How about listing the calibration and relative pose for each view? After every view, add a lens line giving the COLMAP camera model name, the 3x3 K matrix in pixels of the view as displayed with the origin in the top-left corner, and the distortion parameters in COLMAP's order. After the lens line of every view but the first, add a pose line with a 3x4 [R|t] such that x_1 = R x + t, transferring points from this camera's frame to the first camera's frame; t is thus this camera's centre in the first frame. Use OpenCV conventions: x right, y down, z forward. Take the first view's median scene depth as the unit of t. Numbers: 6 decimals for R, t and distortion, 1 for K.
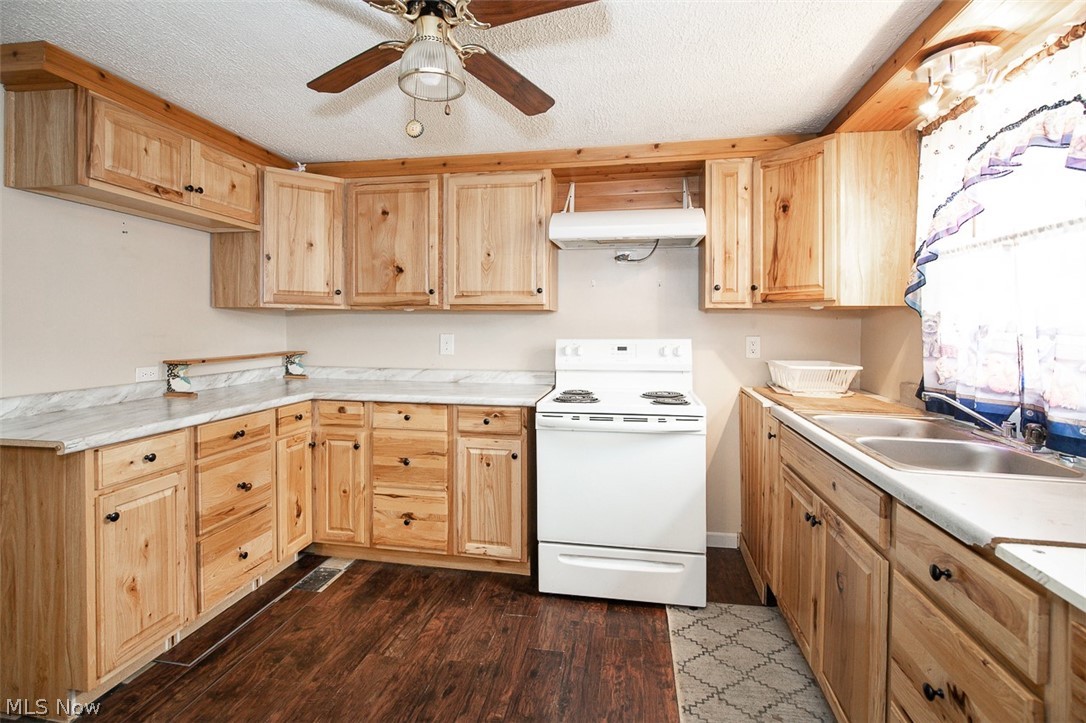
lens RADIAL K [[509.5, 0, 547.2], [0, 509.5, 326.9], [0, 0, 1]] dist [-0.012066, 0.000126]
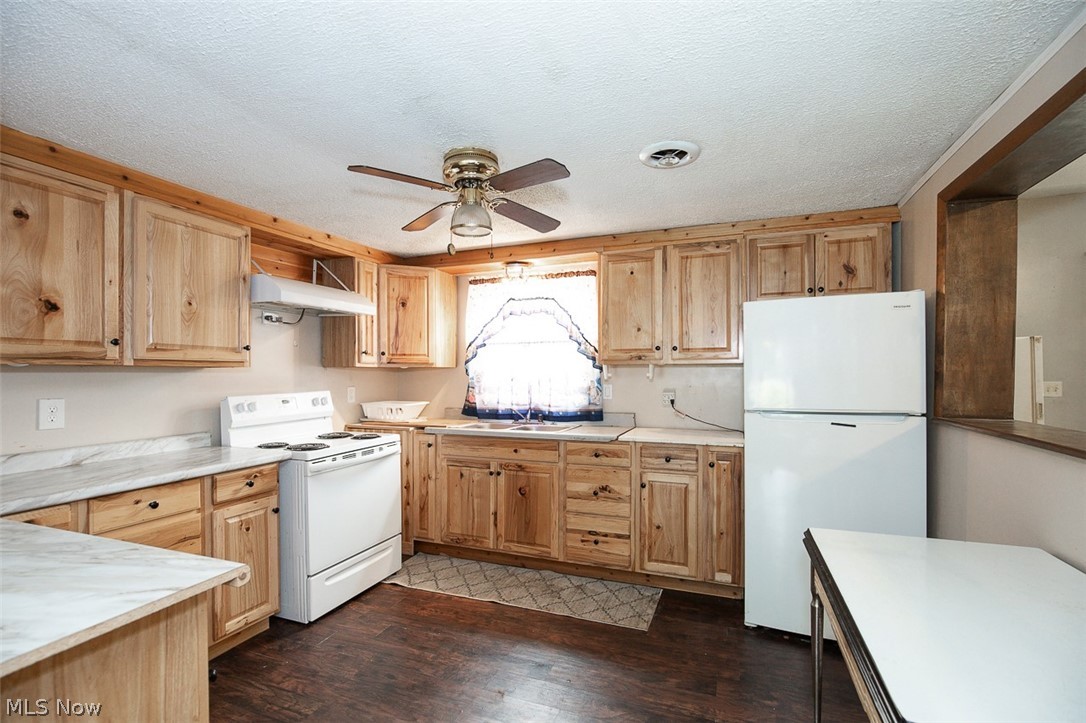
lens RADIAL K [[495.0, 0, 541.6], [0, 495.0, 367.0], [0, 0, 1]] dist [-0.011177, 0.000985]
pose [[0.197756, 0.004546, 0.980241, -0.902239], [0.007433, 0.999954, -0.006137, -0.025449], [-0.980223, 0.008500, 0.197713, 0.263530]]
